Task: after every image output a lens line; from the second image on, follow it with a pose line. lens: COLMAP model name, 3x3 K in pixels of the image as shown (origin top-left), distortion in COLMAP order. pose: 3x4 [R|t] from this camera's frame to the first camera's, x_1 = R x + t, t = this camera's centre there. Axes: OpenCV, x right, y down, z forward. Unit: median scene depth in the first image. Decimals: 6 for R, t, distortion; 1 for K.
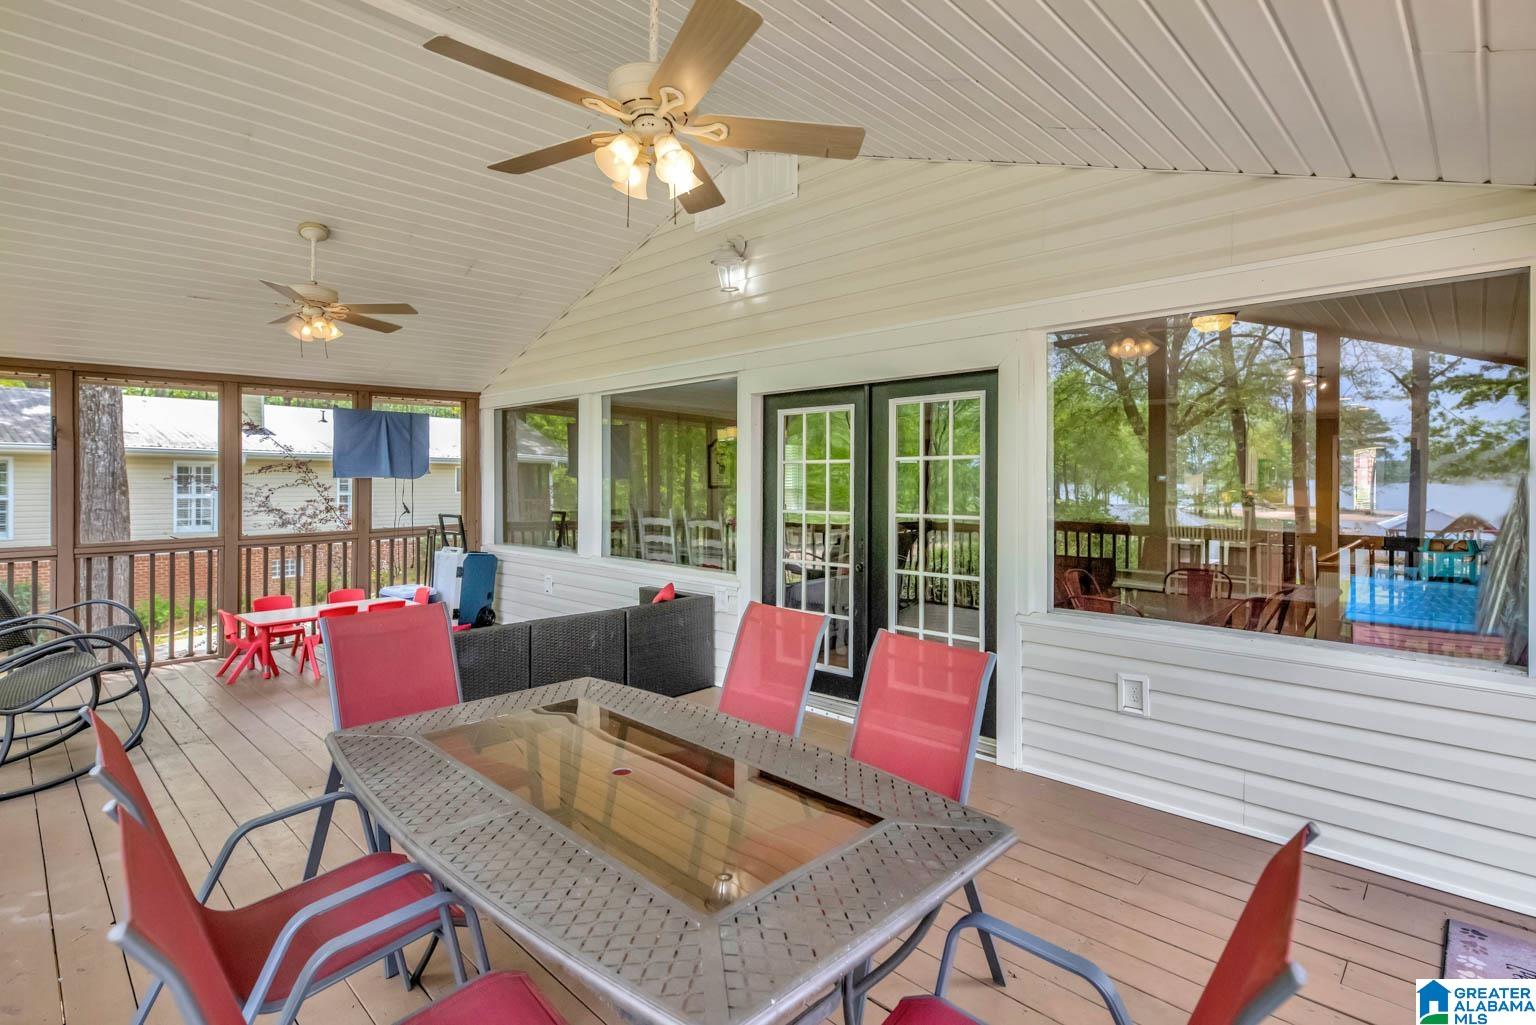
lens RADIAL K [[751.7, 0, 766.9], [0, 751.7, 479.0], [0, 0, 1]] dist [-0.000044, 0.000019]
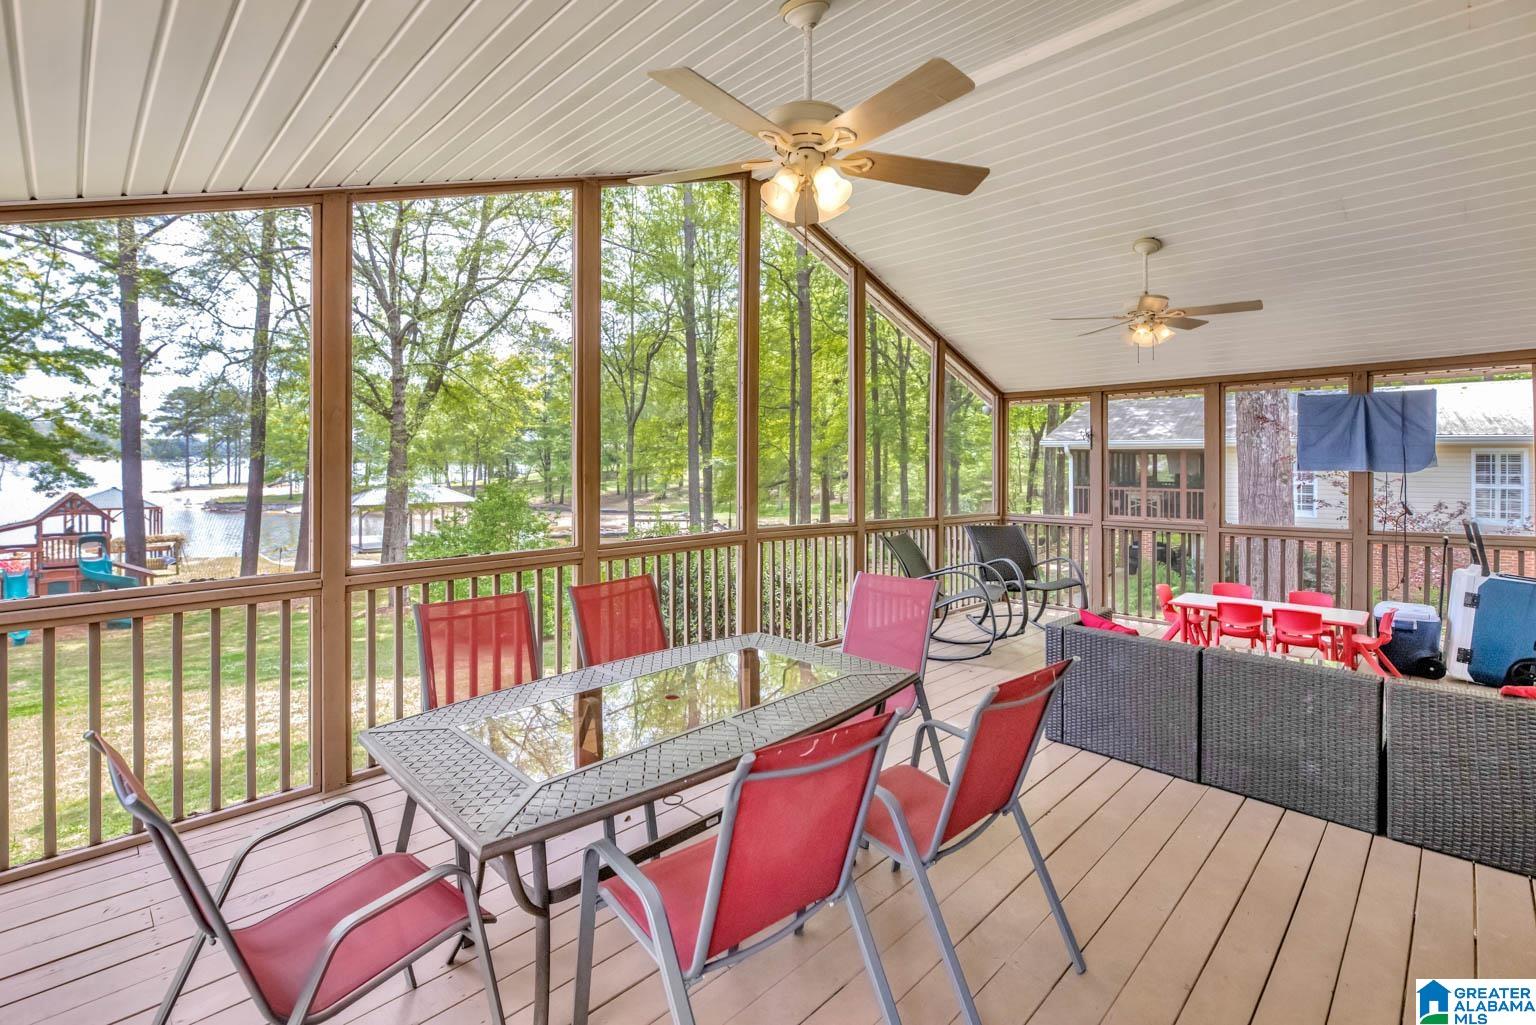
lens RADIAL K [[703.7, 0, 766.8], [0, 703.7, 463.6], [0, 0, 1]] dist [0.000805, 0.000171]
pose [[-0.010673, 0.000875, -0.999943, 0.250540], [-0.002832, 0.999996, 0.000906, -0.007882], [0.999939, 0.002842, -0.010671, 0.270507]]
